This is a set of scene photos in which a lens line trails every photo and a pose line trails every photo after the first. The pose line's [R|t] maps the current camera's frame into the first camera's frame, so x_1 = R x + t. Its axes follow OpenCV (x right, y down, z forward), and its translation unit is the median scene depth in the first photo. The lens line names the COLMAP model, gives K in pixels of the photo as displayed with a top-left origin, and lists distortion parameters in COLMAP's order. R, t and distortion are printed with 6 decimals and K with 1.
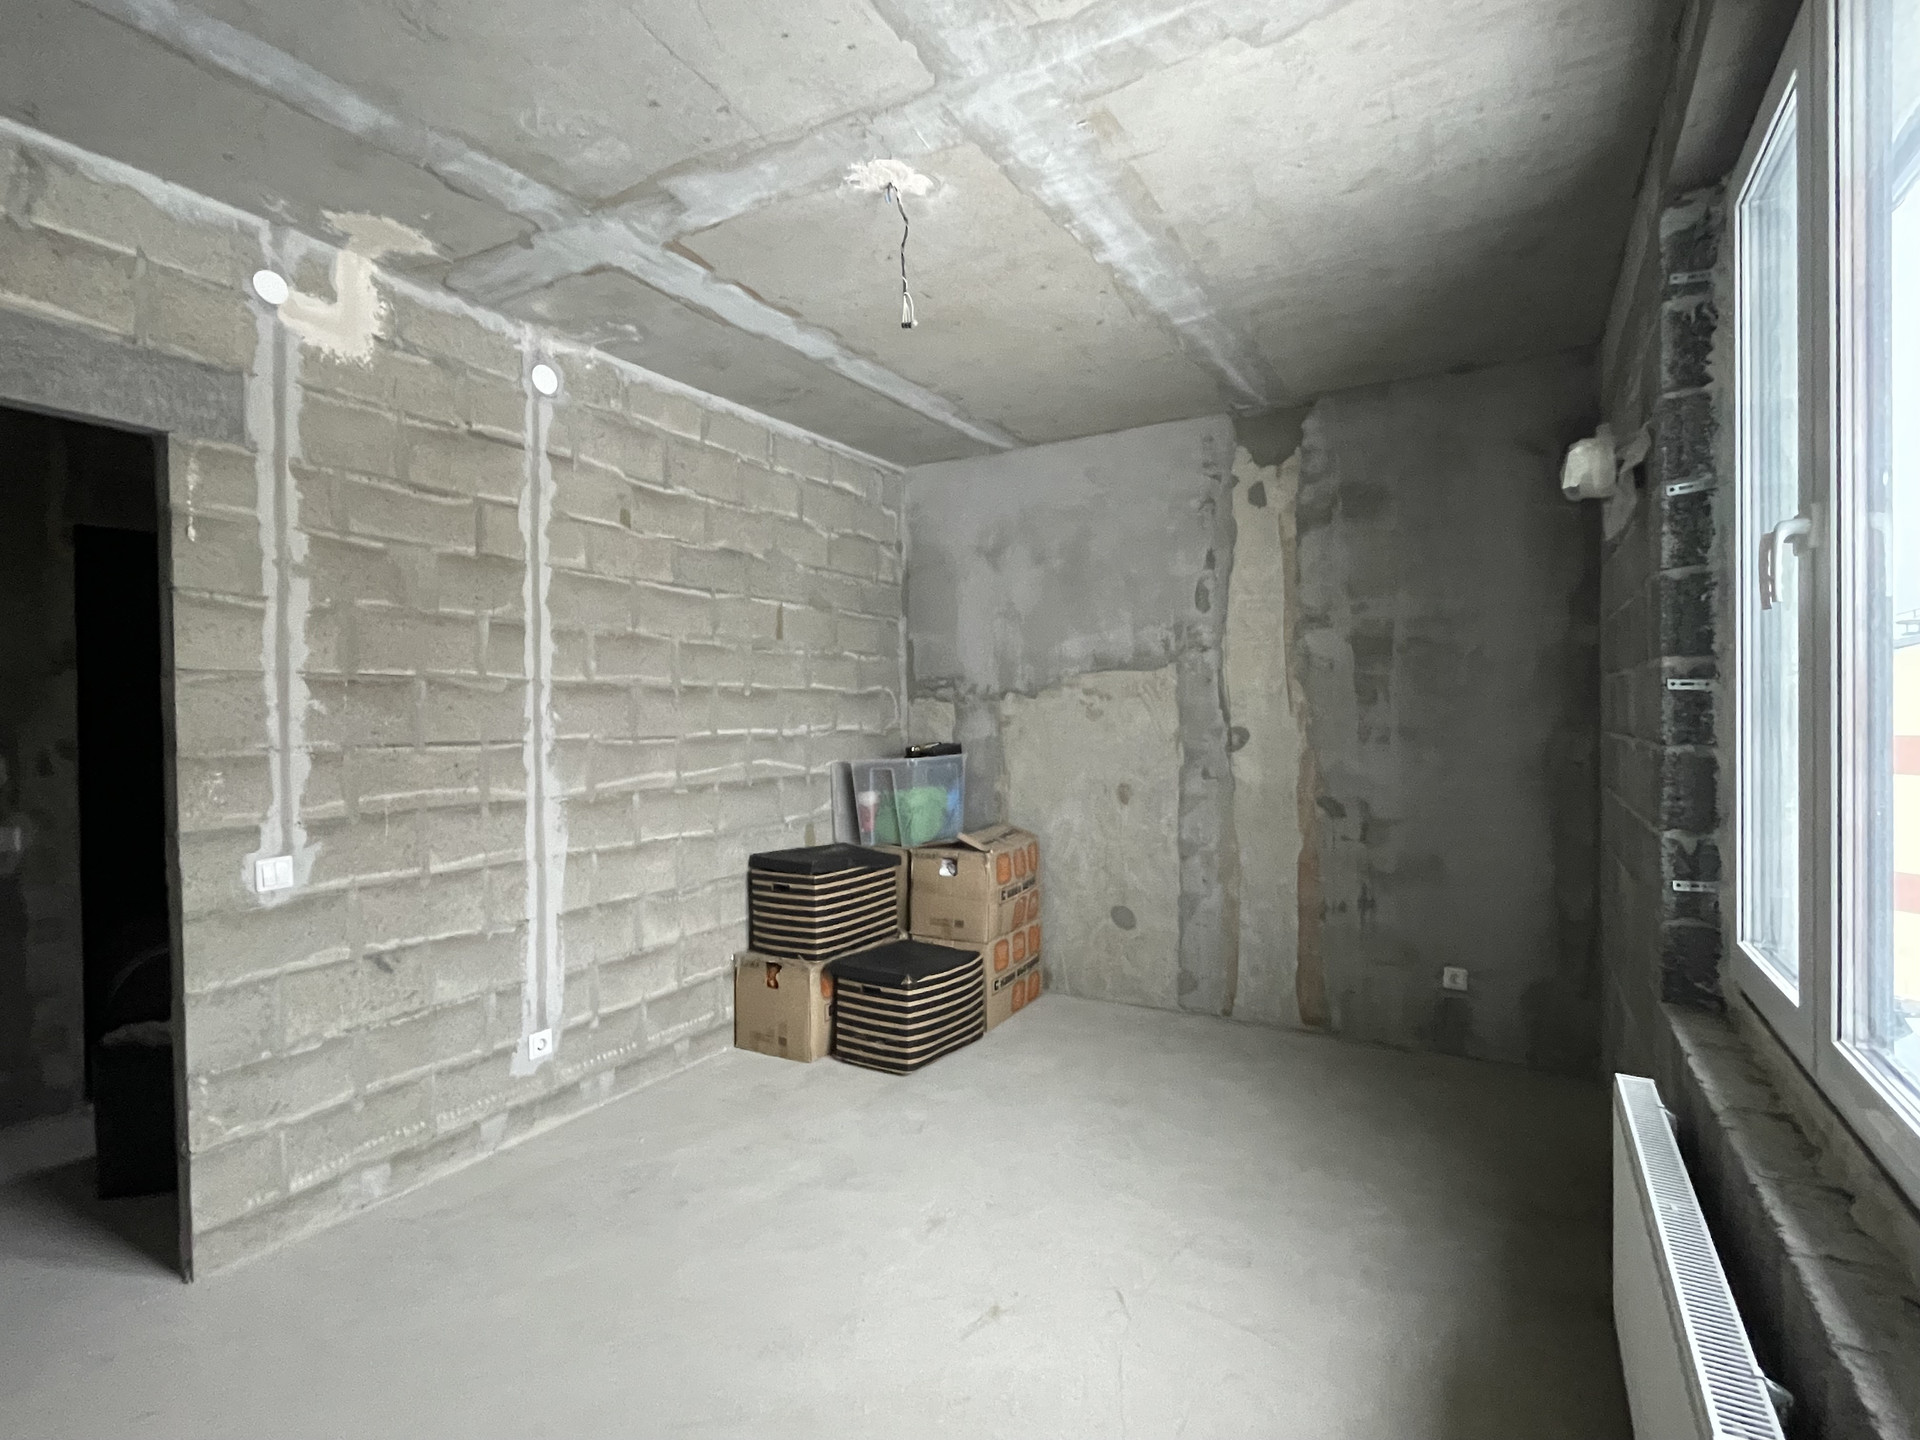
lens RADIAL K [[923.2, 0, 960.0], [0, 923.2, 720.0], [0, 0, 1]] dist [0.000911, -0.000167]
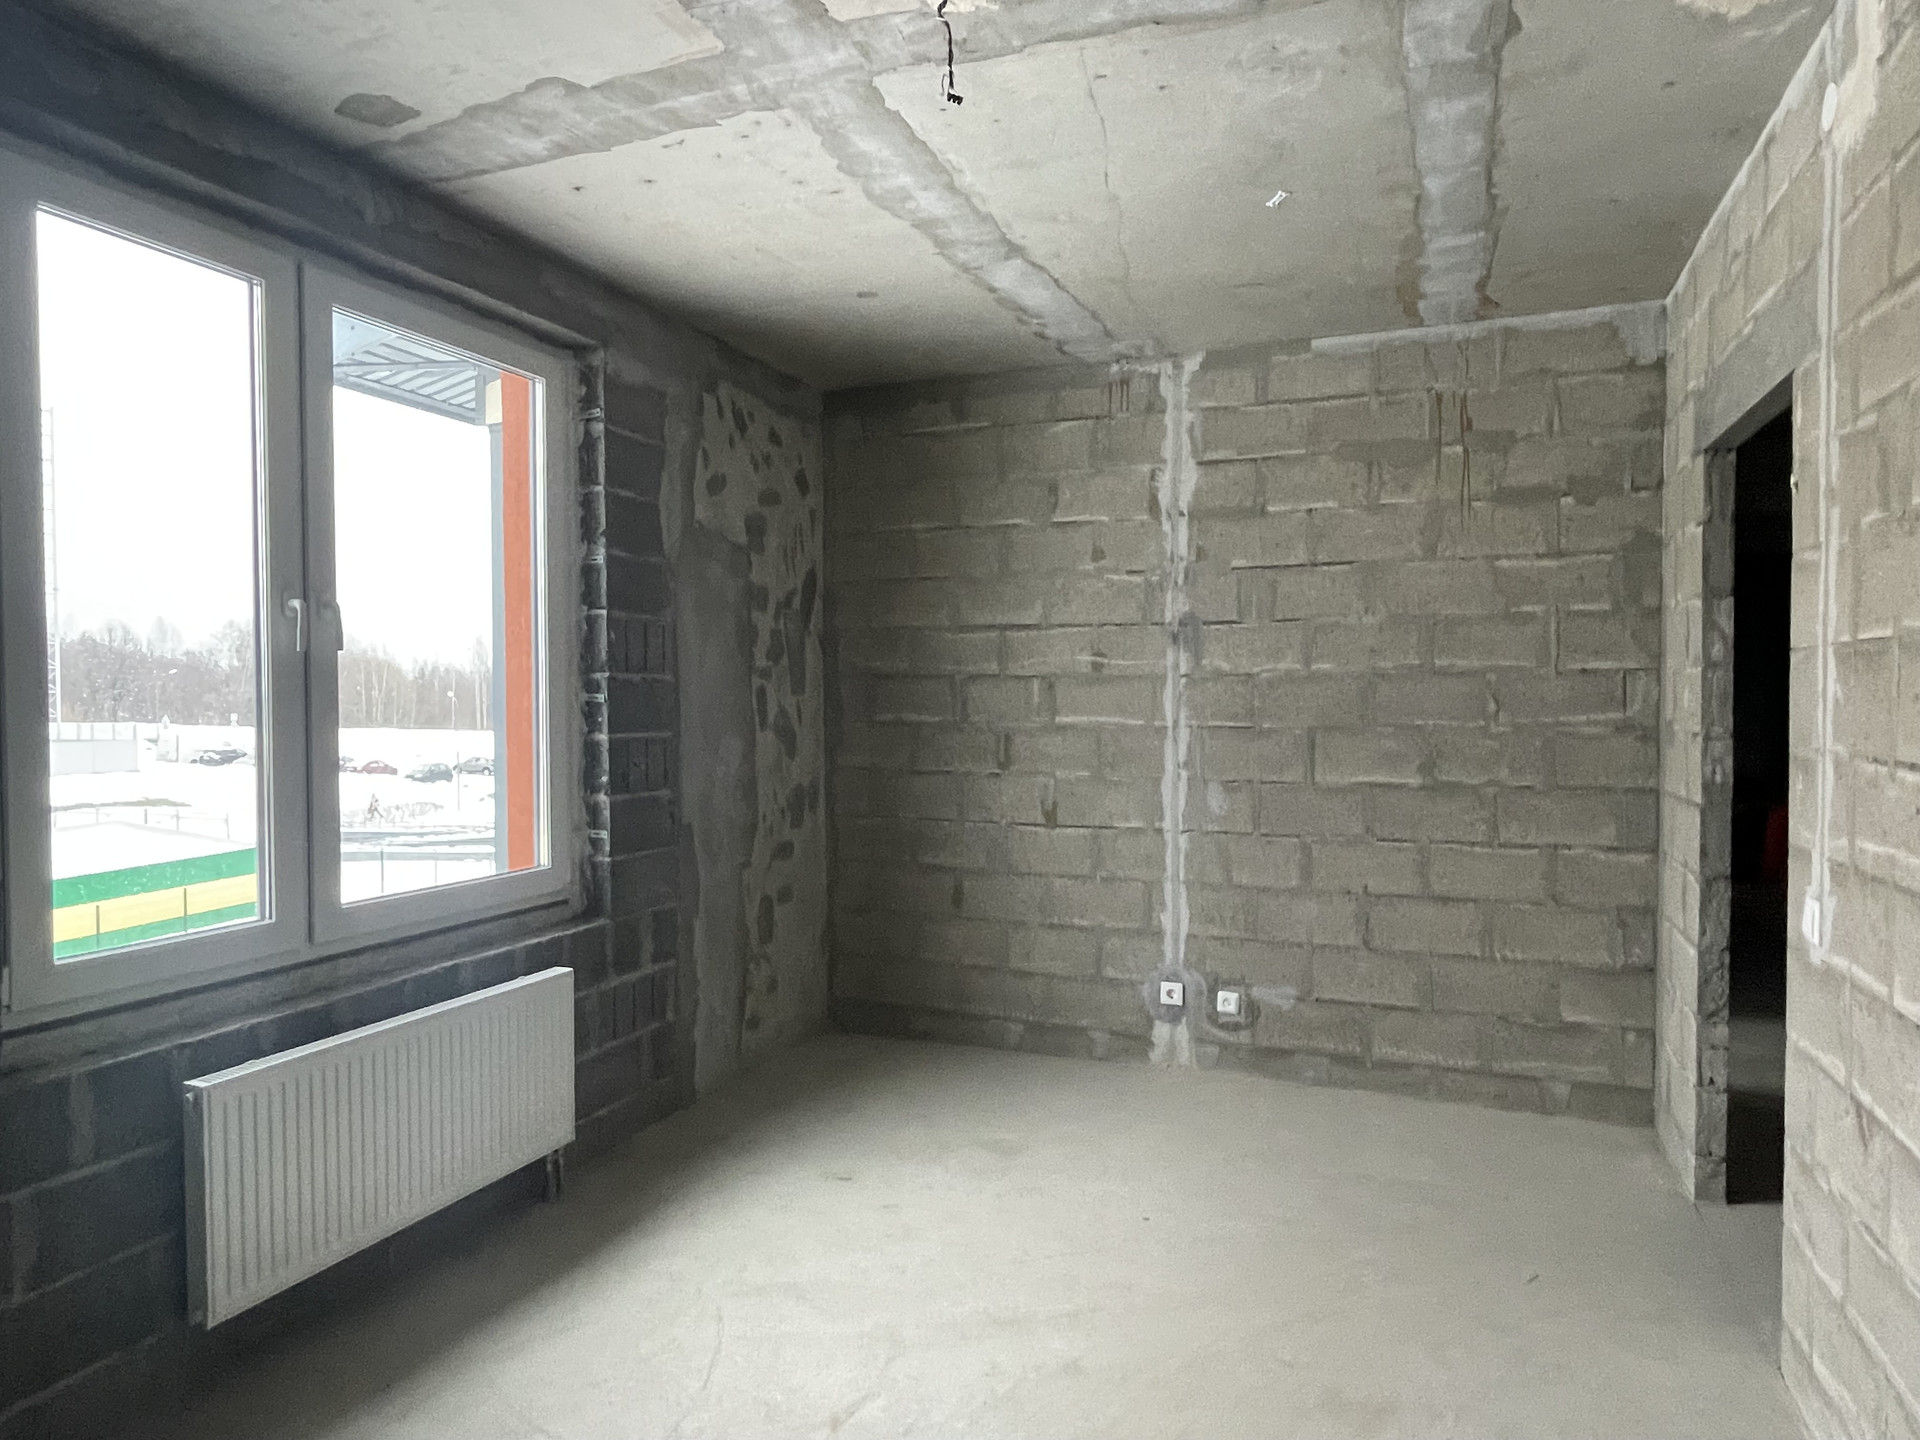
lens RADIAL K [[1192.2, 0, 958.3], [0, 1192.2, 725.0], [0, 0, 1]] dist [0.001602, 0.000420]
pose [[-0.988930, 0.019209, -0.147131, 0.041602], [0.014076, 0.999258, 0.035847, -0.019711], [0.147710, 0.033379, -0.988467, 1.114809]]
